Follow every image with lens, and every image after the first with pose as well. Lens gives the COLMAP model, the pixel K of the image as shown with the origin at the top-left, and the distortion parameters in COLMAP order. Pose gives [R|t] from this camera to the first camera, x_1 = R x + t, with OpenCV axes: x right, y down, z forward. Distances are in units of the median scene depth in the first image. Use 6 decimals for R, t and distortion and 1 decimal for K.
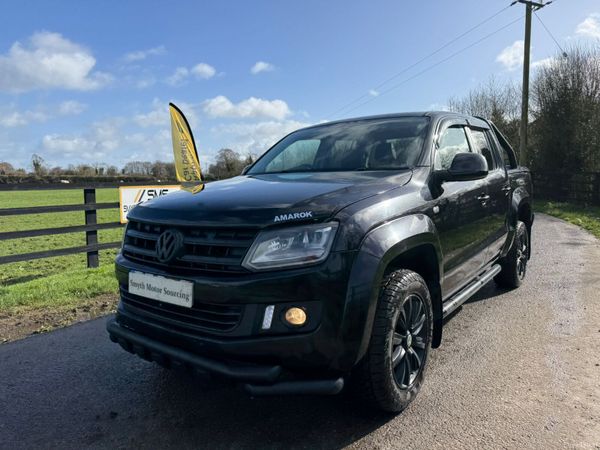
lens RADIAL K [[428.1, 0, 300.8], [0, 428.1, 226.0], [0, 0, 1]] dist [0.044598, -0.050584]
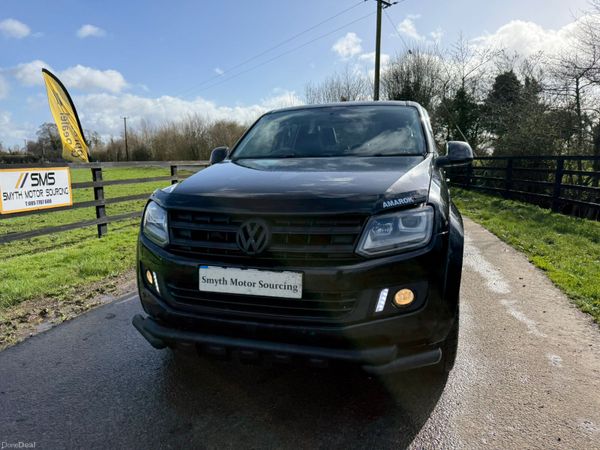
lens RADIAL K [[428.1, 0, 298.3], [0, 428.1, 230.7], [0, 0, 1]] dist [0.044598, -0.050584]
pose [[0.938063, -0.050084, 0.342827, -0.140920], [0.031455, 0.997721, 0.059688, -0.005303], [-0.345035, -0.045208, 0.937500, 0.023343]]
